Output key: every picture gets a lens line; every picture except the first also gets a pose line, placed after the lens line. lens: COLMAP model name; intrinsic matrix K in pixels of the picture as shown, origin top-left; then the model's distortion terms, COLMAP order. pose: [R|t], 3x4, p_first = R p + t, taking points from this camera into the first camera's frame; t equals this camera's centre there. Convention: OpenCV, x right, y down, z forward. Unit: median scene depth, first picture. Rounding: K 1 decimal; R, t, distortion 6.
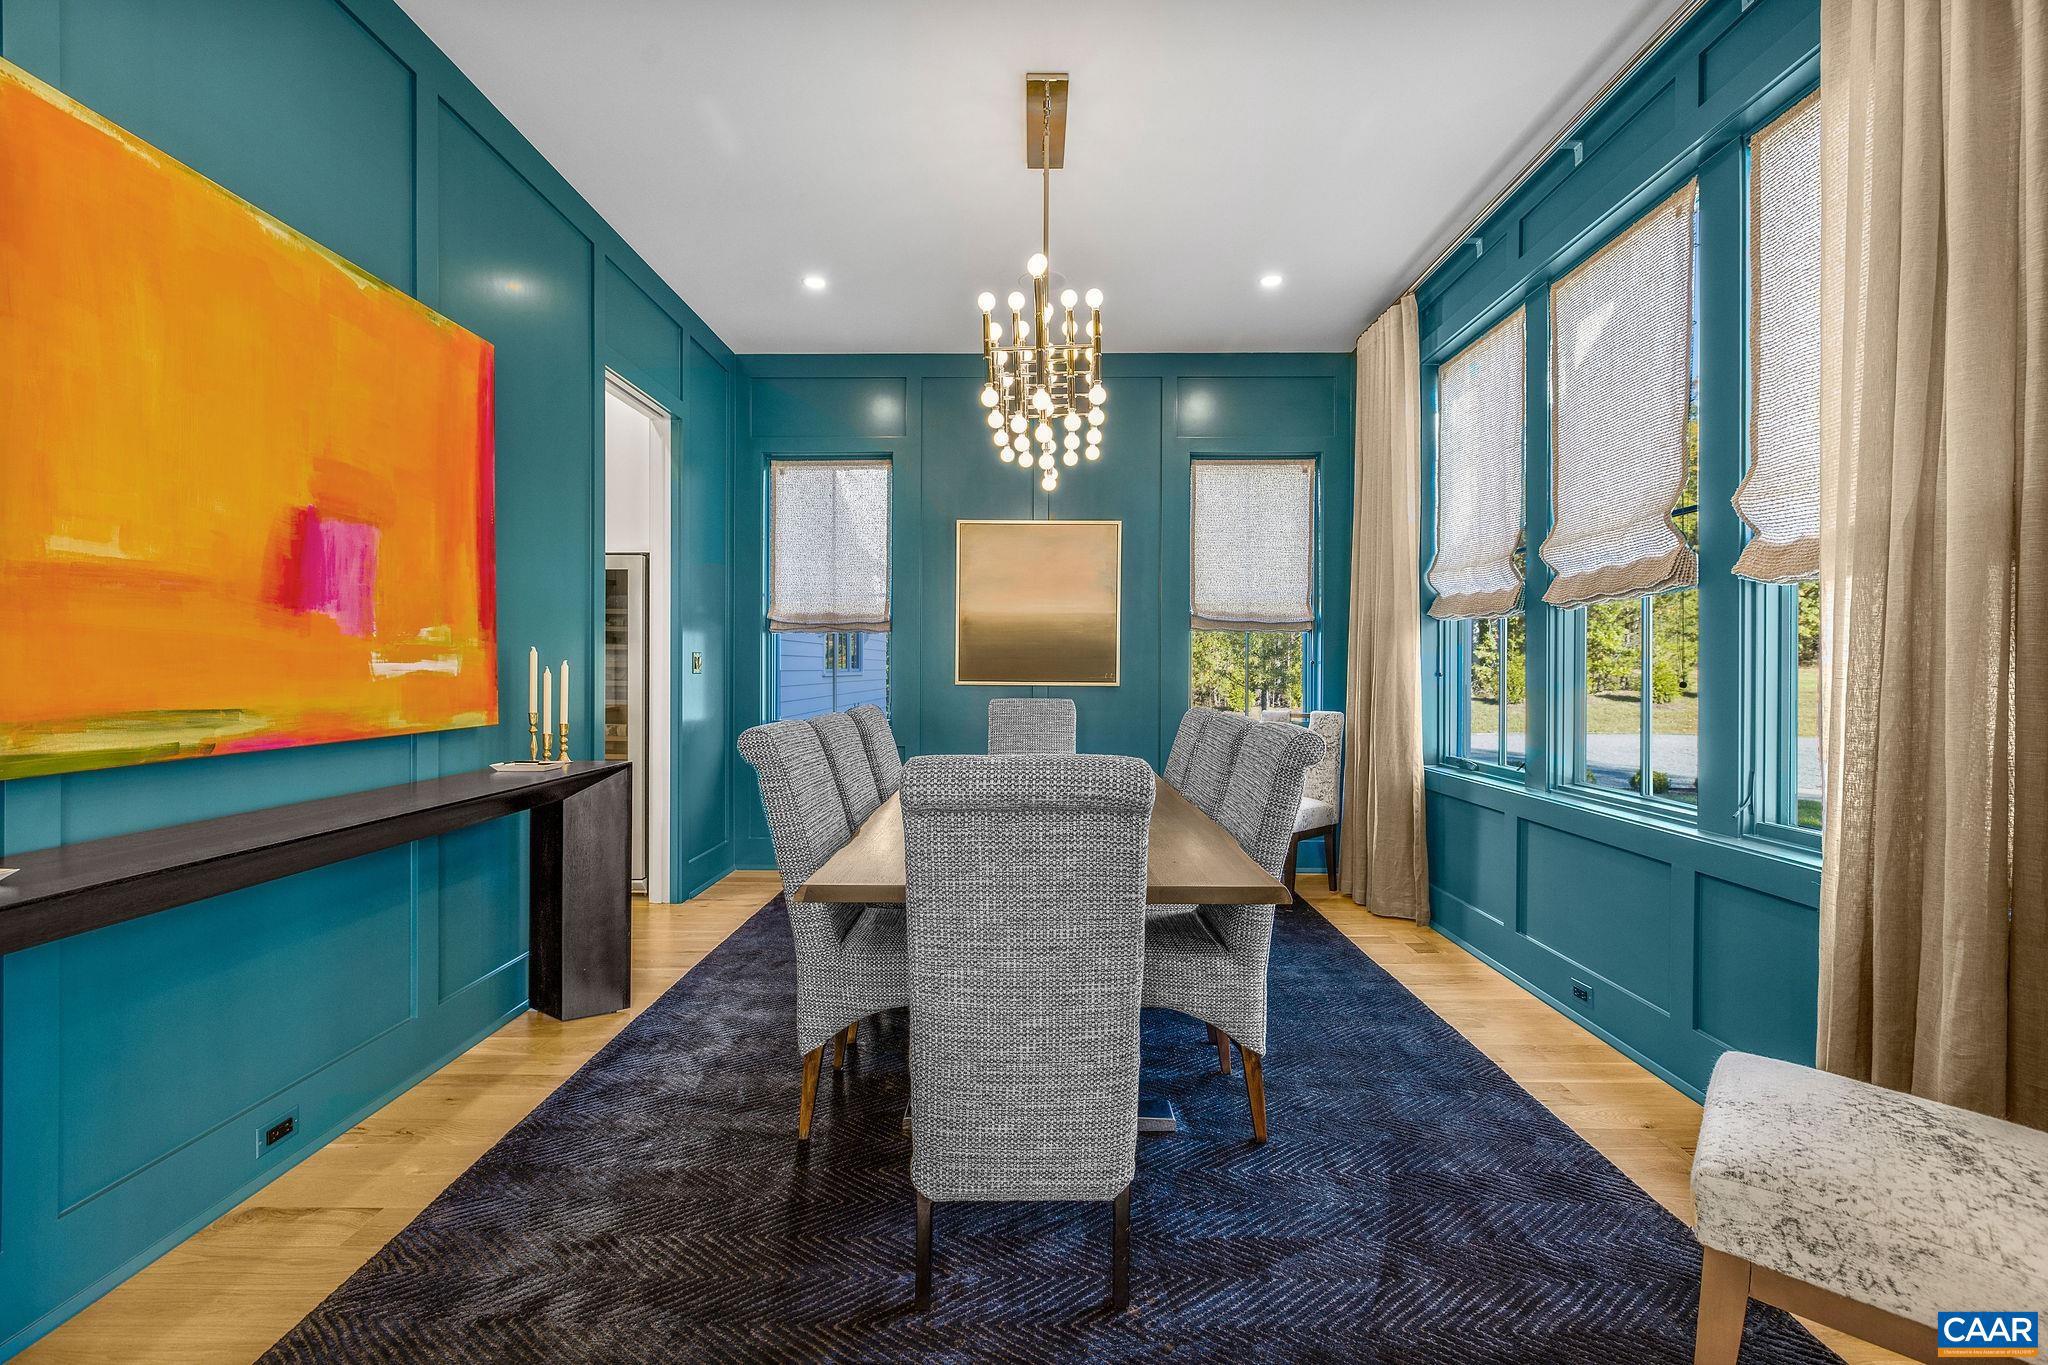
lens RADIAL K [[874.9, 0, 1022.4], [0, 874.9, 670.9], [0, 0, 1]] dist [0.001681, -0.000255]
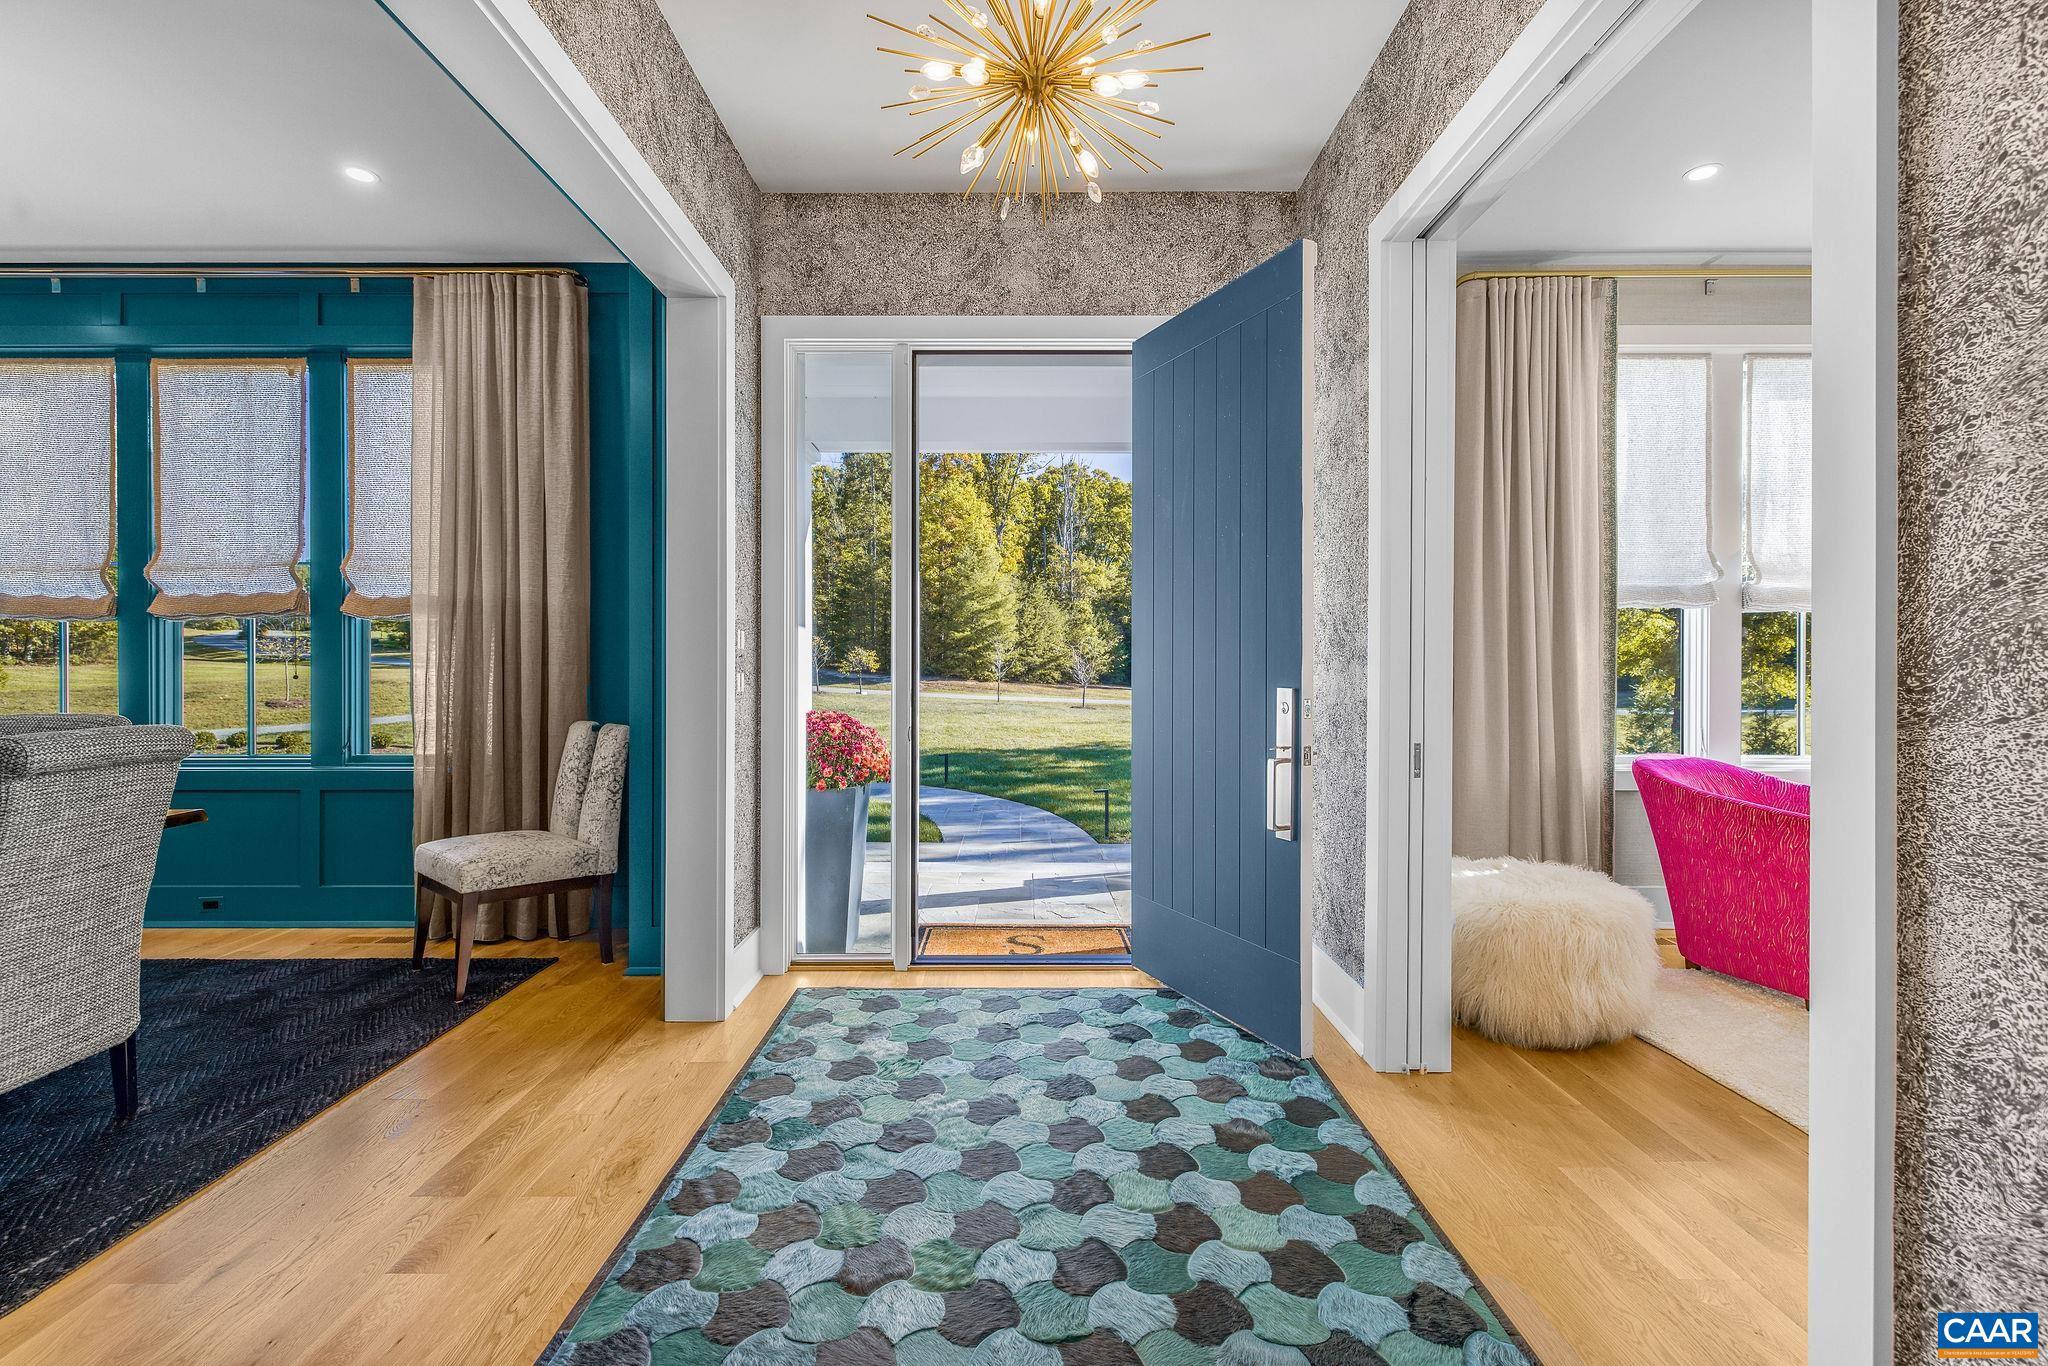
lens RADIAL K [[874.9, 0, 1022.4], [0, 874.9, 671.4], [0, 0, 1]] dist [0.001681, -0.000255]
pose [[-0.018089, -0.006422, 0.999816, -0.921791], [0.002236, 0.999977, 0.006464, -0.001004], [-0.999834, 0.002353, -0.018074, -0.297261]]
